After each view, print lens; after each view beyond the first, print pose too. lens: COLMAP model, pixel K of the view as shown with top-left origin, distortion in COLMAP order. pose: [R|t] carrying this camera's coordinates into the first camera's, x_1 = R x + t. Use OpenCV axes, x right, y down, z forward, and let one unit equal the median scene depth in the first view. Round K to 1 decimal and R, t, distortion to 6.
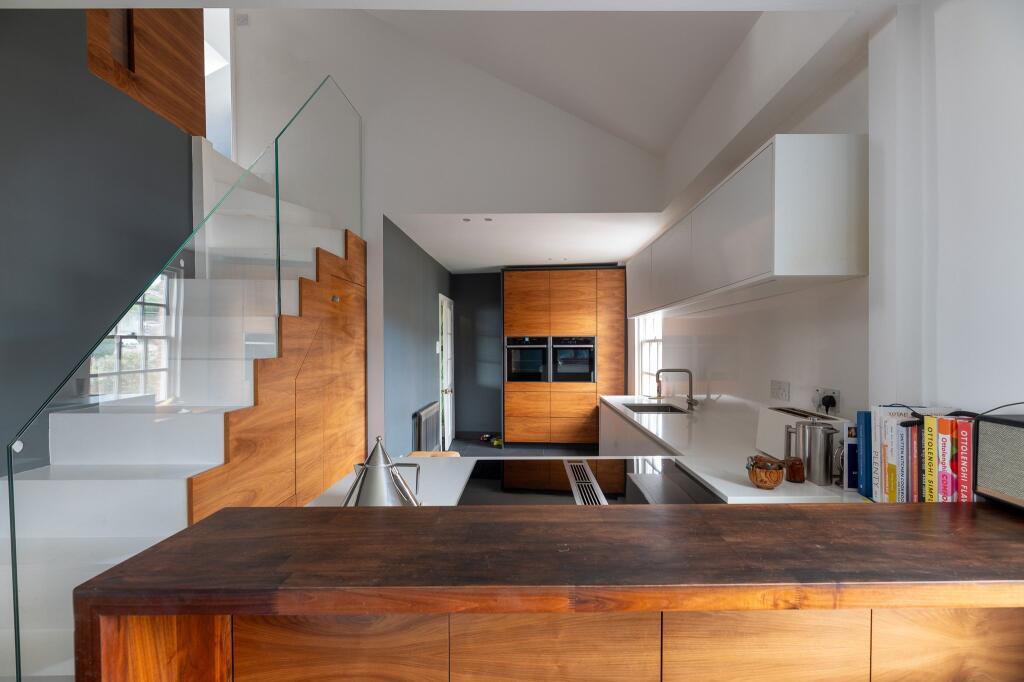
lens RADIAL K [[426.2, 0, 536.4], [0, 426.2, 351.5], [0, 0, 1]] dist [0.000369, 0.000374]
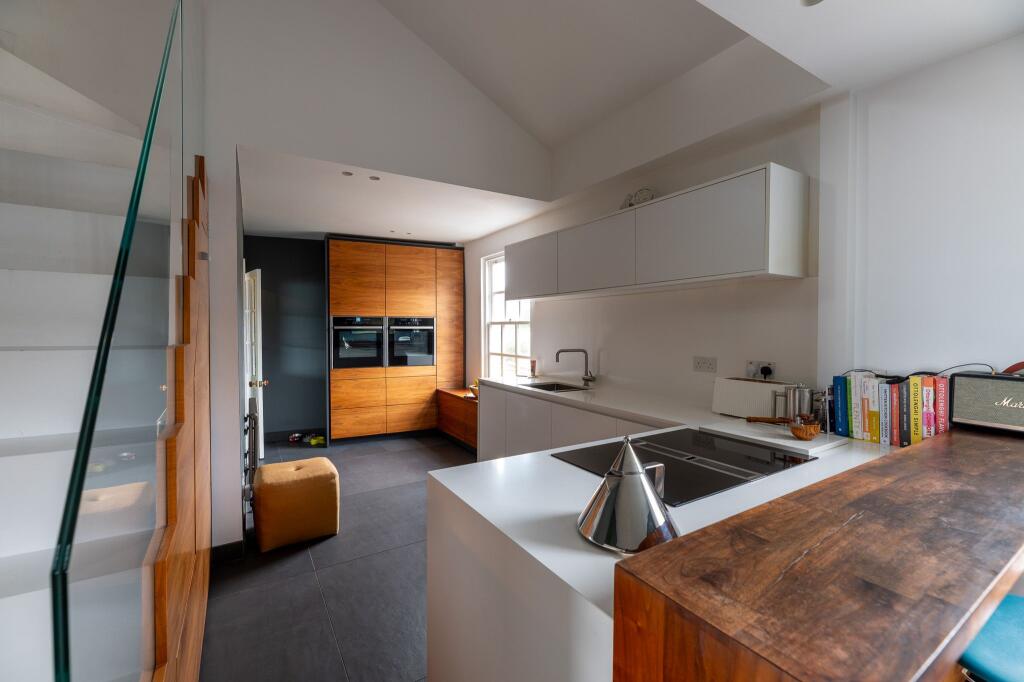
lens RADIAL K [[426.2, 0, 510.1], [0, 426.2, 337.4], [0, 0, 1]] dist [0.000369, 0.000374]
pose [[0.858353, -0.006300, 0.513021, -0.209289], [0.001211, 0.999947, 0.010253, -0.000293], [-0.513058, -0.008179, 0.858315, 0.085415]]
